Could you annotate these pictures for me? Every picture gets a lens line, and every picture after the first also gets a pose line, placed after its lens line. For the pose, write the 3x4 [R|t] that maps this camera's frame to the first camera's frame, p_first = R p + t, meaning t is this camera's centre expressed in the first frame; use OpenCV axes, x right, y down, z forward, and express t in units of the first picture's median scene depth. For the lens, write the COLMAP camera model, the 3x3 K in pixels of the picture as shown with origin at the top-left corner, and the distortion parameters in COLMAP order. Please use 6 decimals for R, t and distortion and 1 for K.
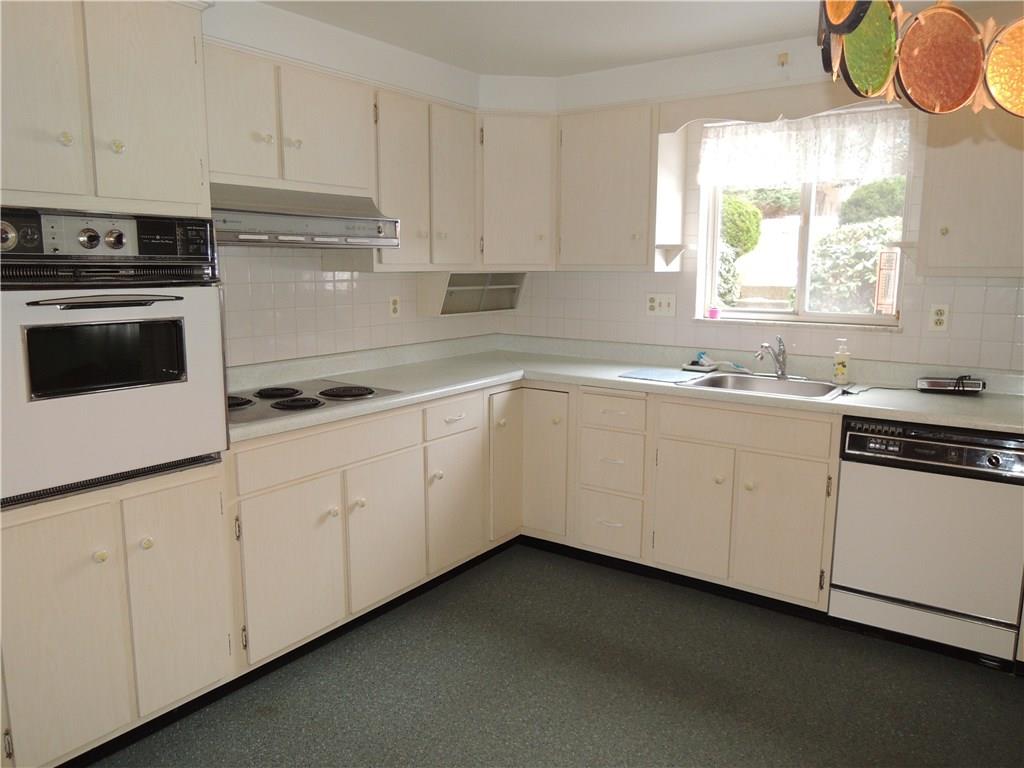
lens RADIAL K [[751.6, 0, 512.0], [0, 751.6, 384.0], [0, 0, 1]] dist [-0.001932, -0.004939]
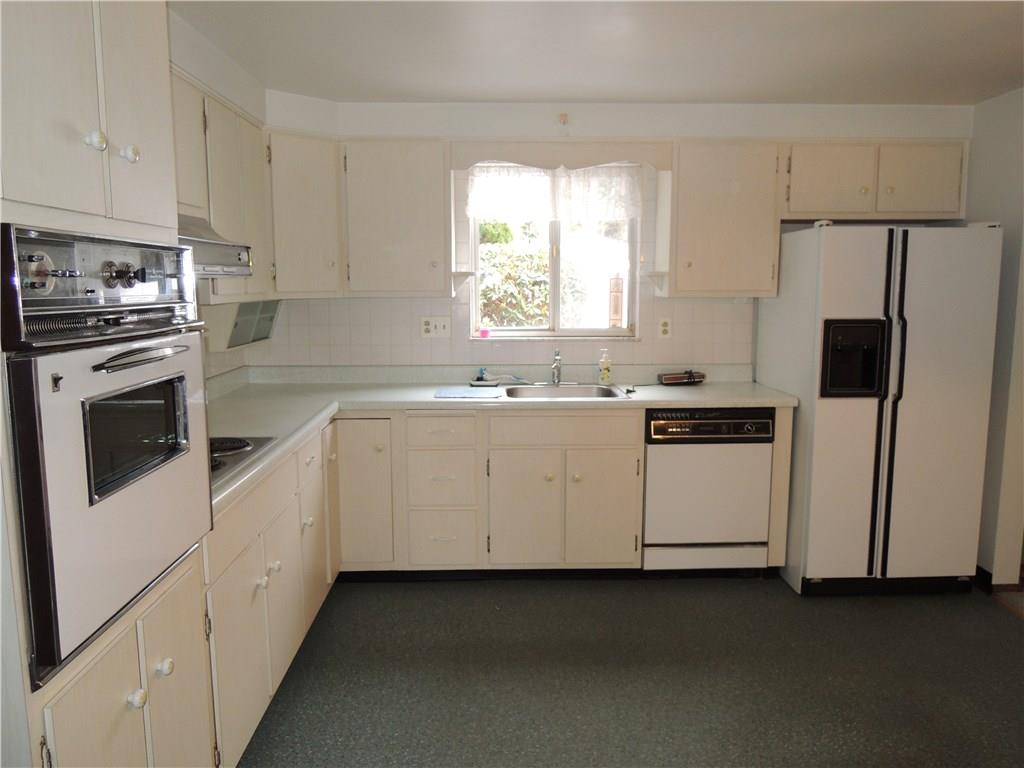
lens RADIAL K [[739.2, 0, 512.0], [0, 739.2, 384.0], [0, 0, 1]] dist [-0.000468, -0.003552]
pose [[0.800760, -0.088309, 0.592440, -0.403982], [0.099991, 0.994901, 0.013148, -0.033330], [-0.590580, 0.048711, 0.805507, 0.111808]]
